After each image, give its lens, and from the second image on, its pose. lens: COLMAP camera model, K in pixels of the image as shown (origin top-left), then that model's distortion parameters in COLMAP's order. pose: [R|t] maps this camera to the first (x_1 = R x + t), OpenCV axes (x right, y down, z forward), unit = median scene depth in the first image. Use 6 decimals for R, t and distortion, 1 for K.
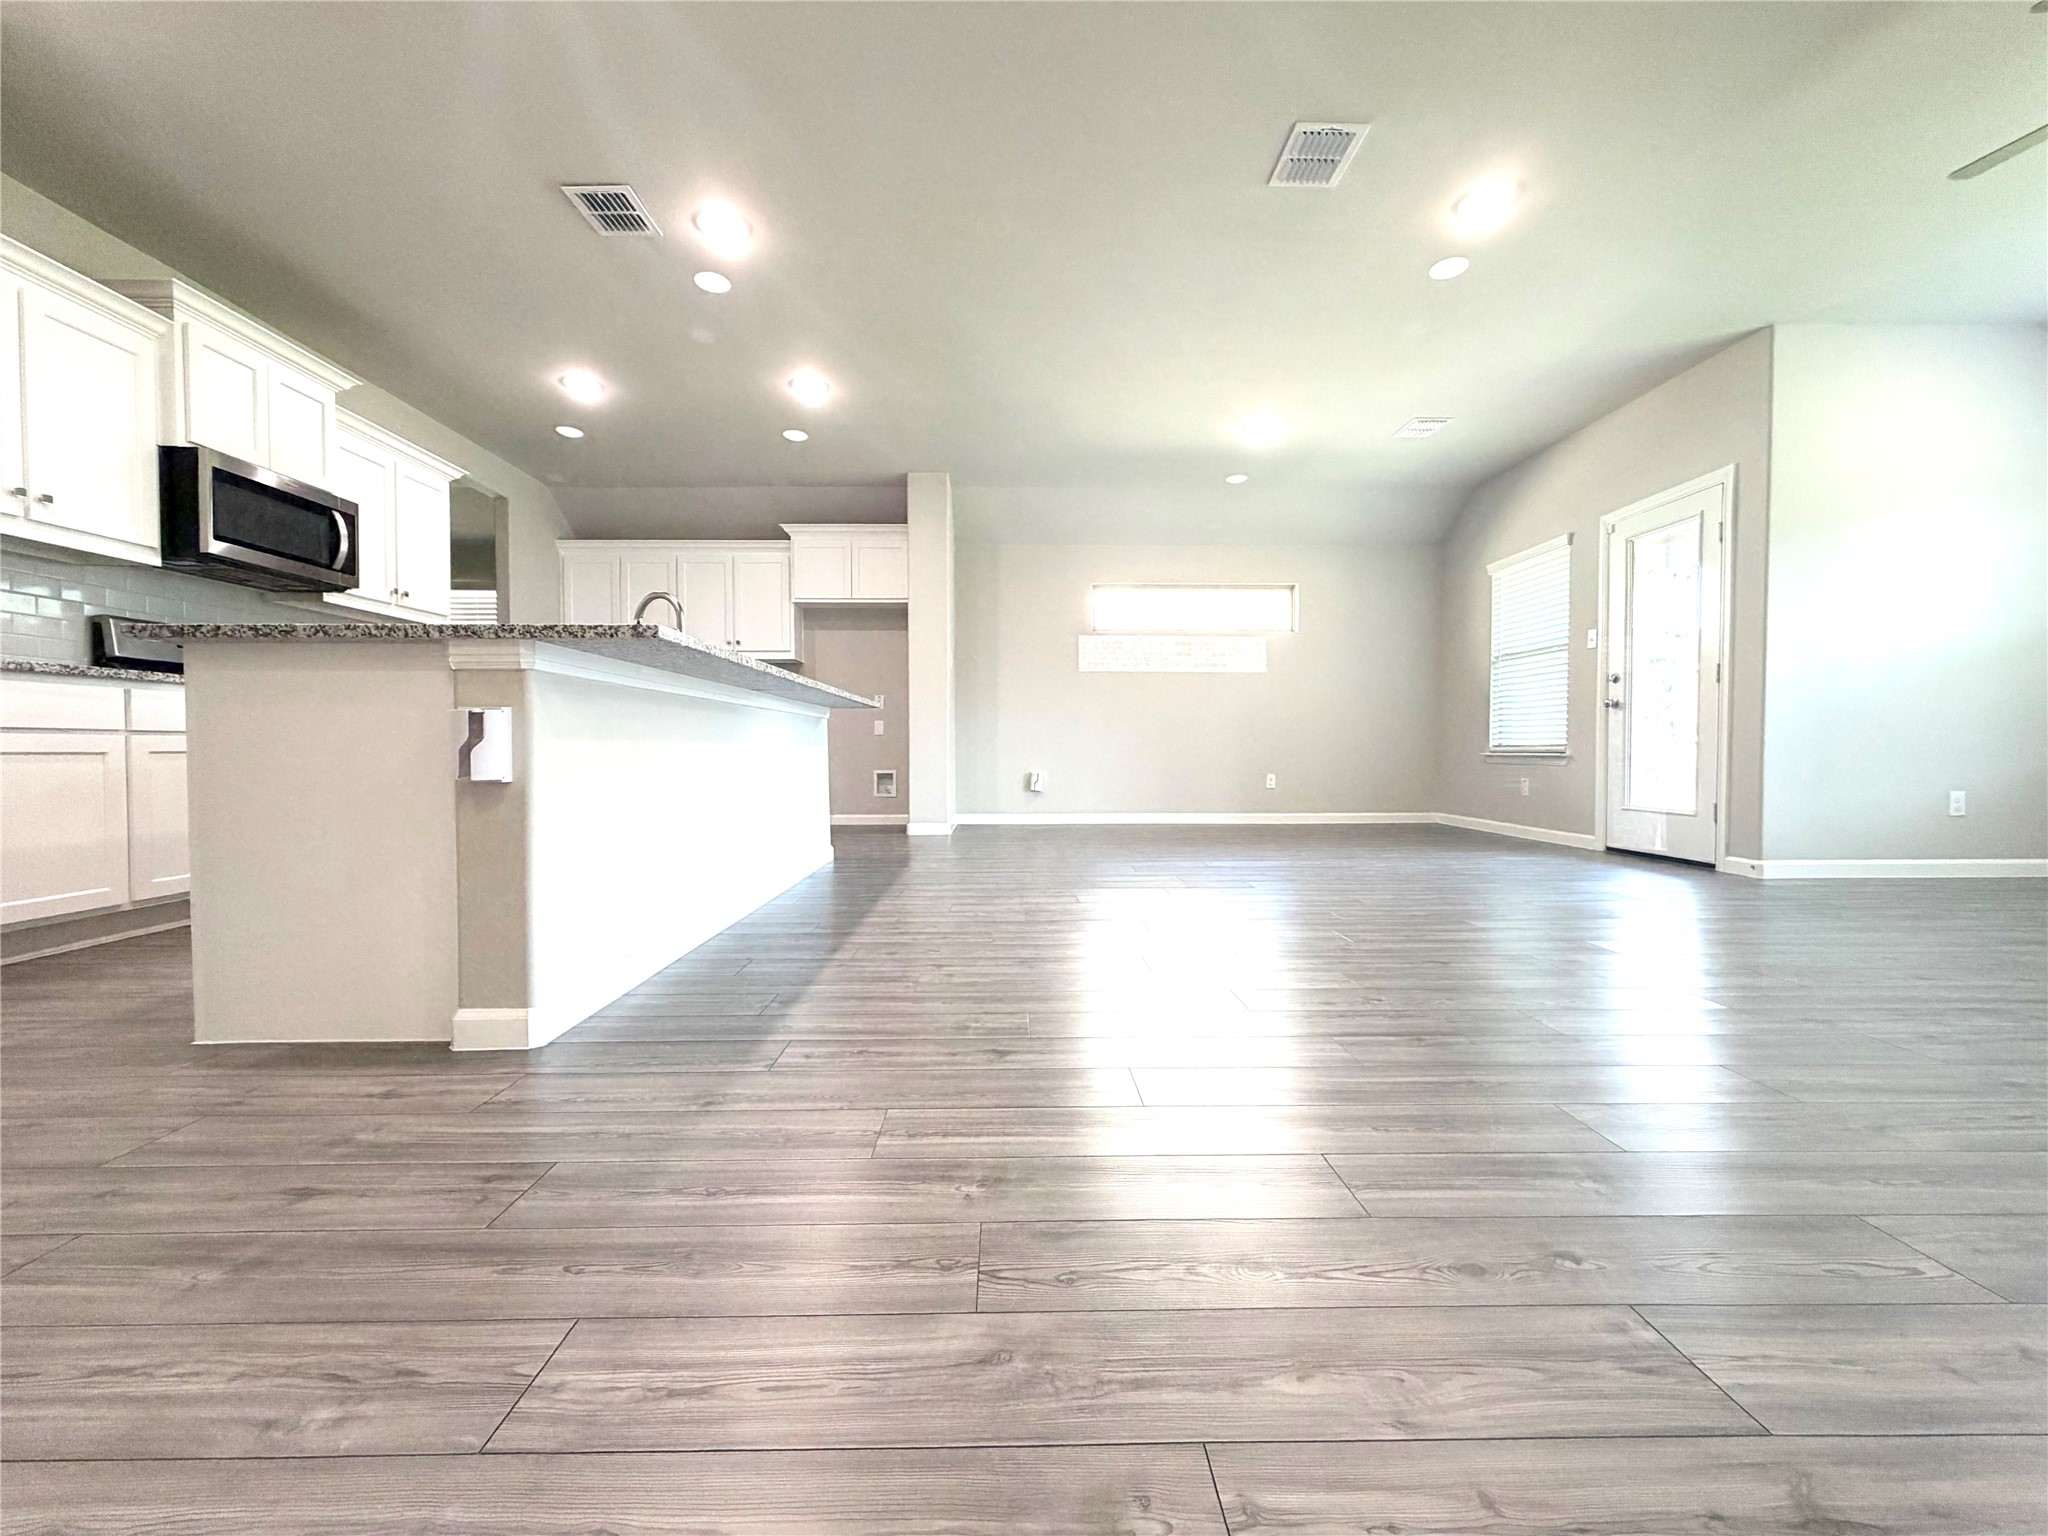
lens RADIAL K [[818.1, 0, 1016.4], [0, 818.1, 770.4], [0, 0, 1]] dist [-0.000115, 0.000296]
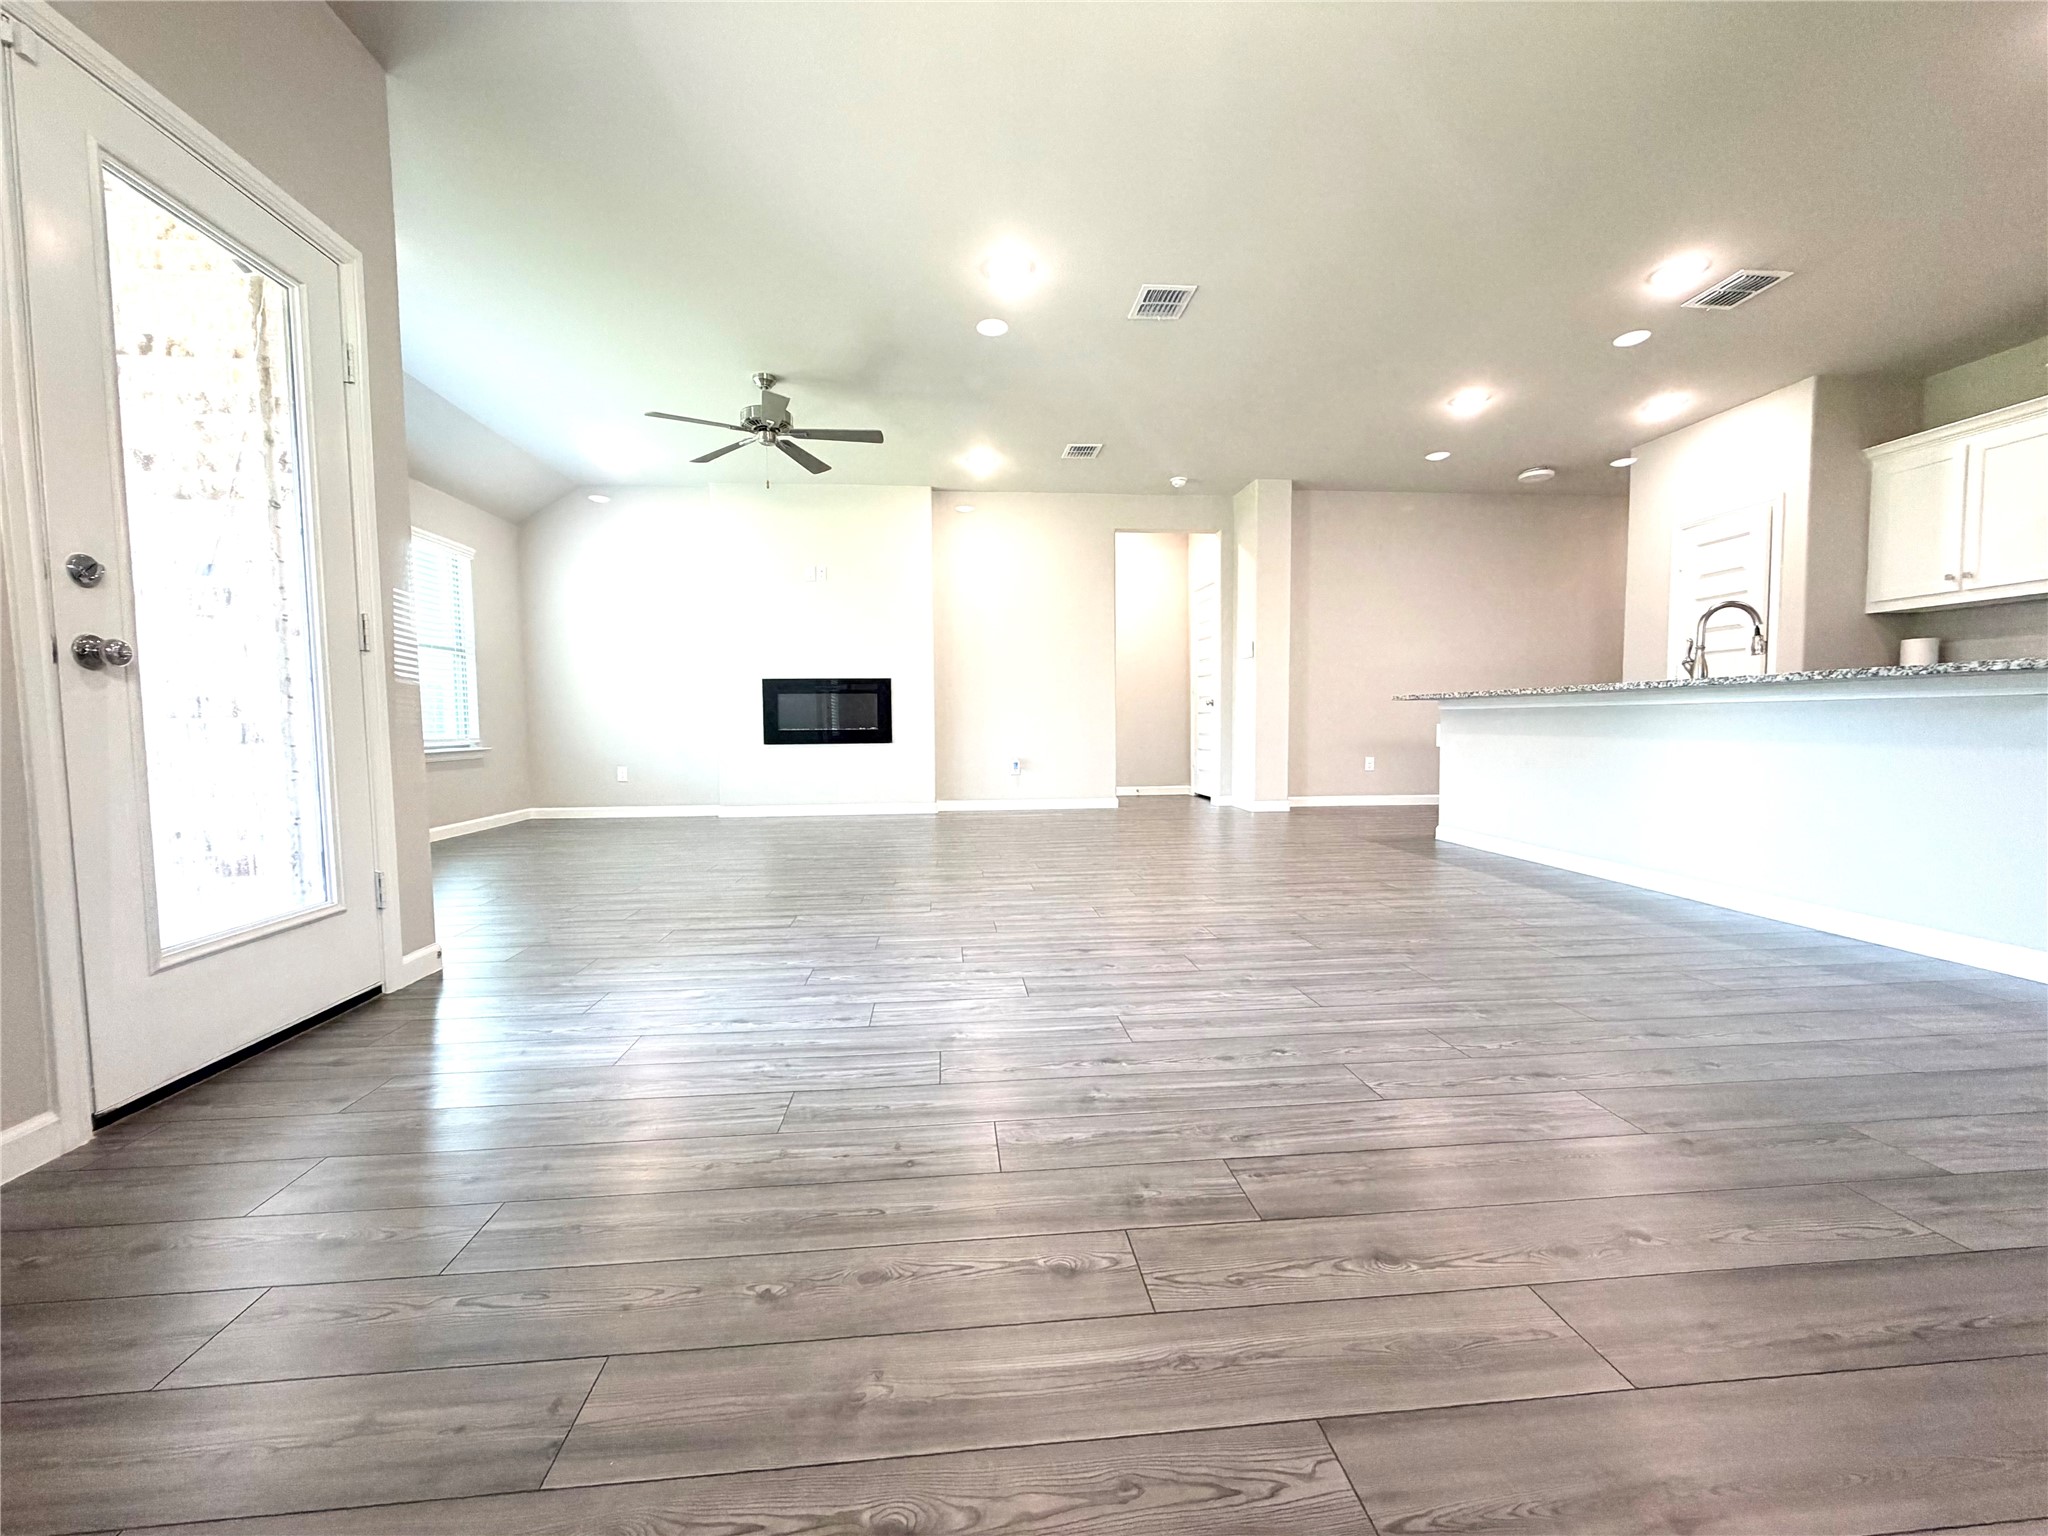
lens RADIAL K [[818.1, 0, 1018.7], [0, 818.1, 771.2], [0, 0, 1]] dist [-0.000115, 0.000296]
pose [[-0.996578, 0.014754, -0.081330, 0.525310], [0.007536, 0.996061, 0.088348, -0.079847], [0.082313, 0.087433, -0.992764, 1.732238]]
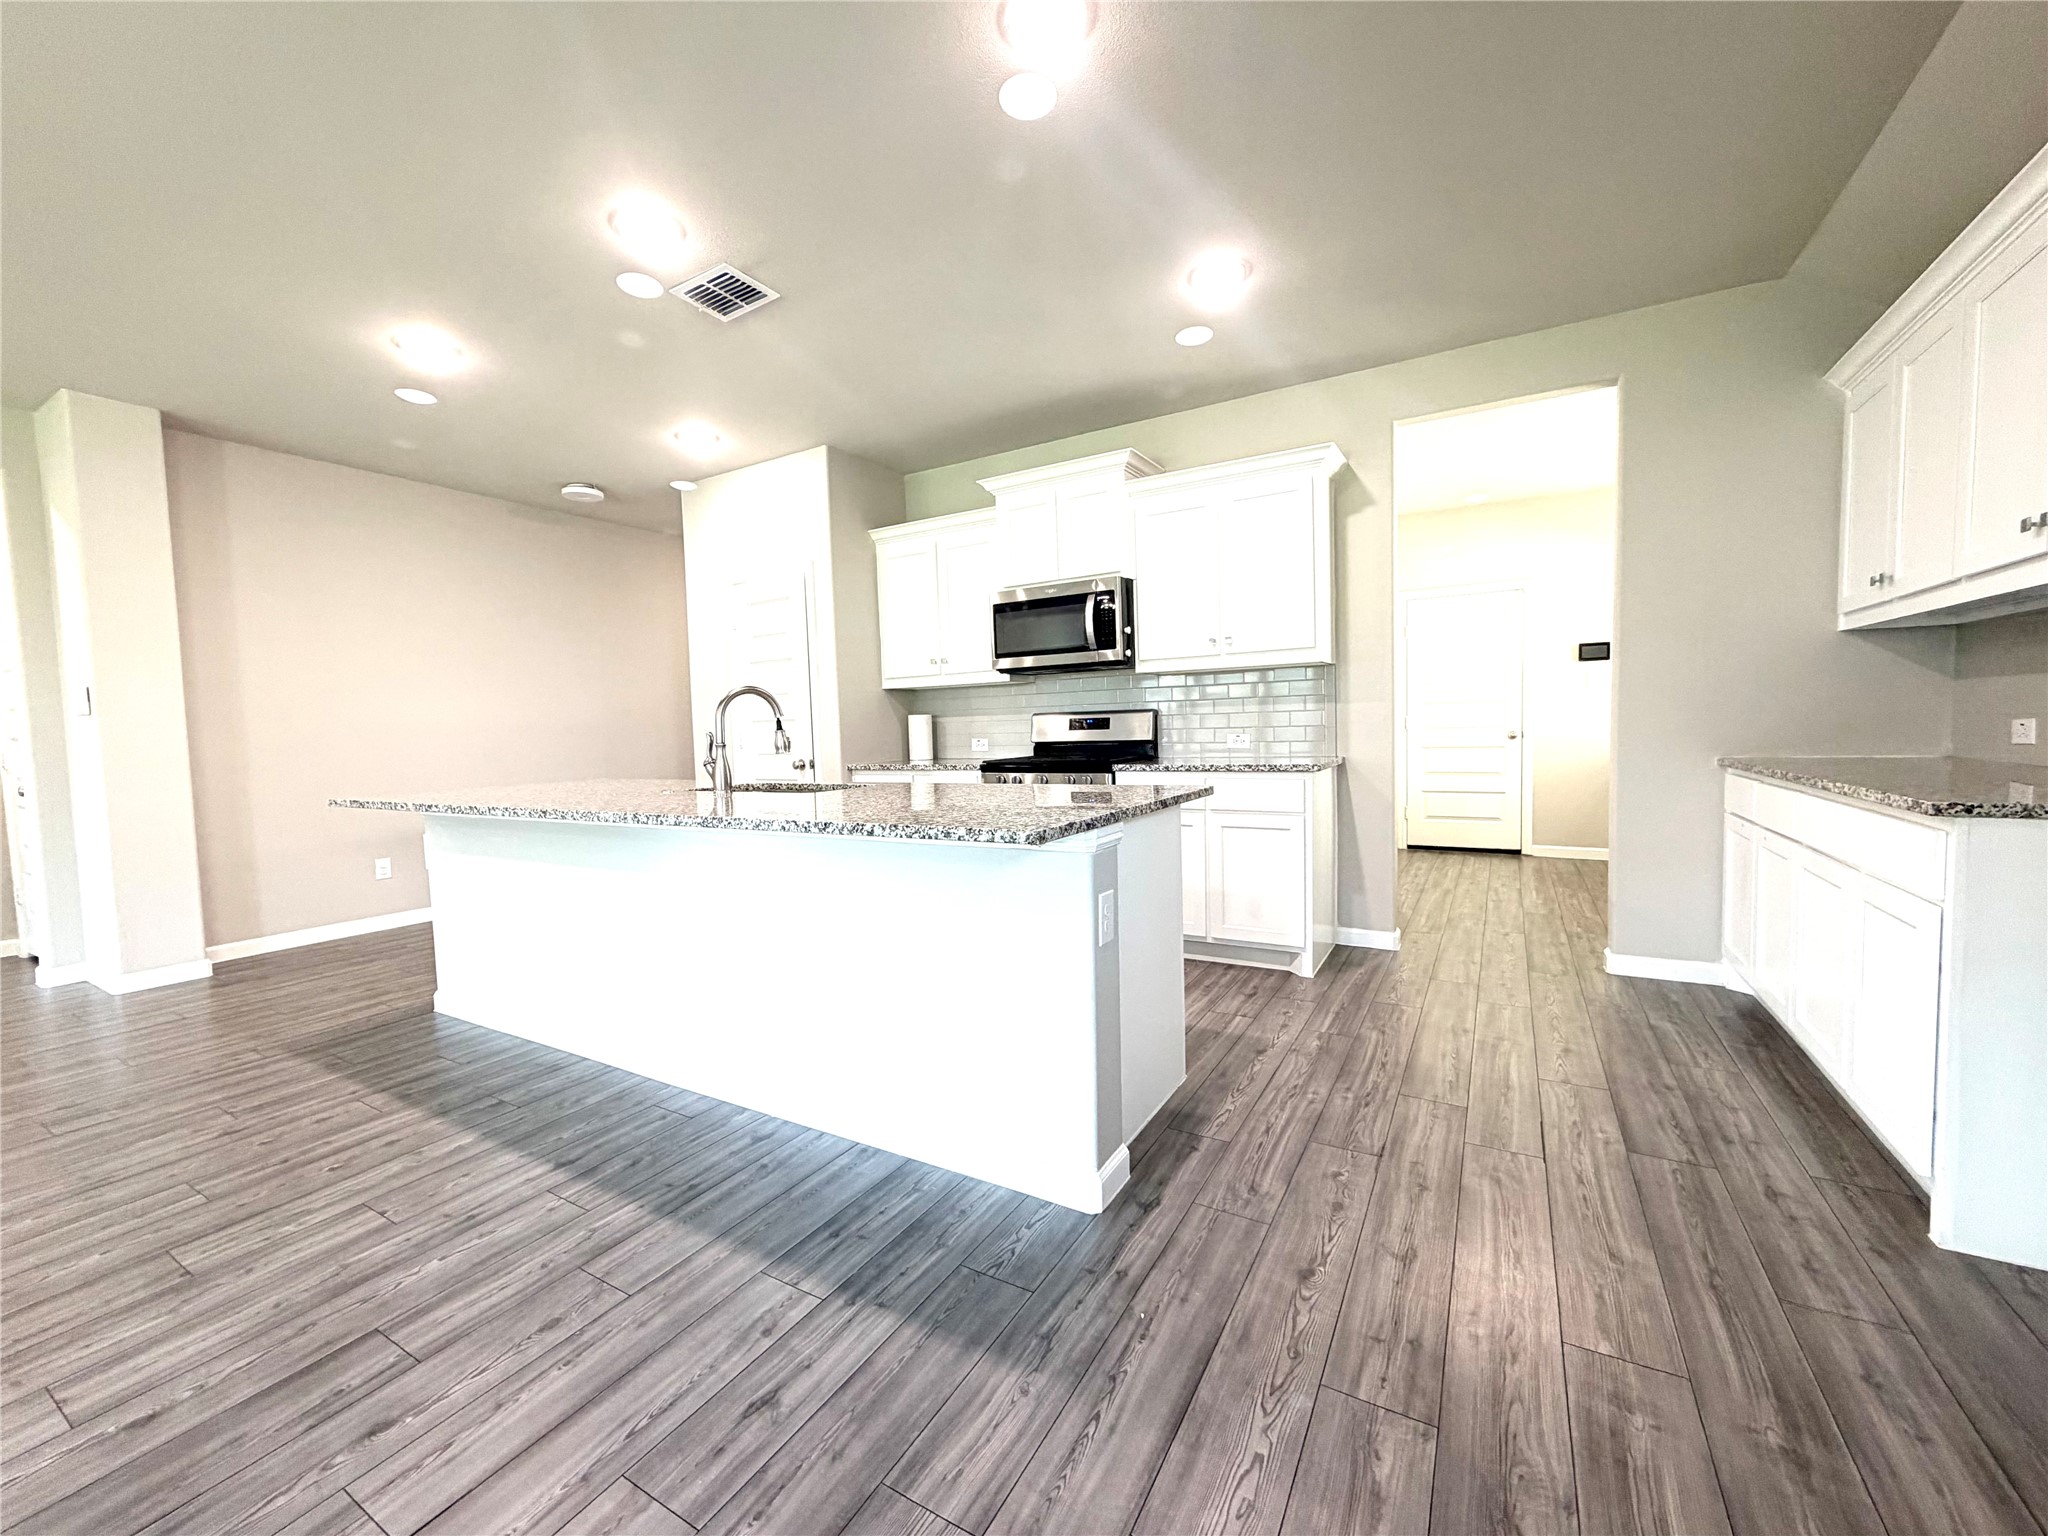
lens RADIAL K [[818.1, 0, 1018.9], [0, 818.1, 769.2], [0, 0, 1]] dist [-0.000115, 0.000296]
pose [[-0.518892, 0.063161, -0.852503, 0.138725], [0.006087, 0.997514, 0.070200, -0.160924], [0.854818, 0.031237, -0.517987, 1.443661]]
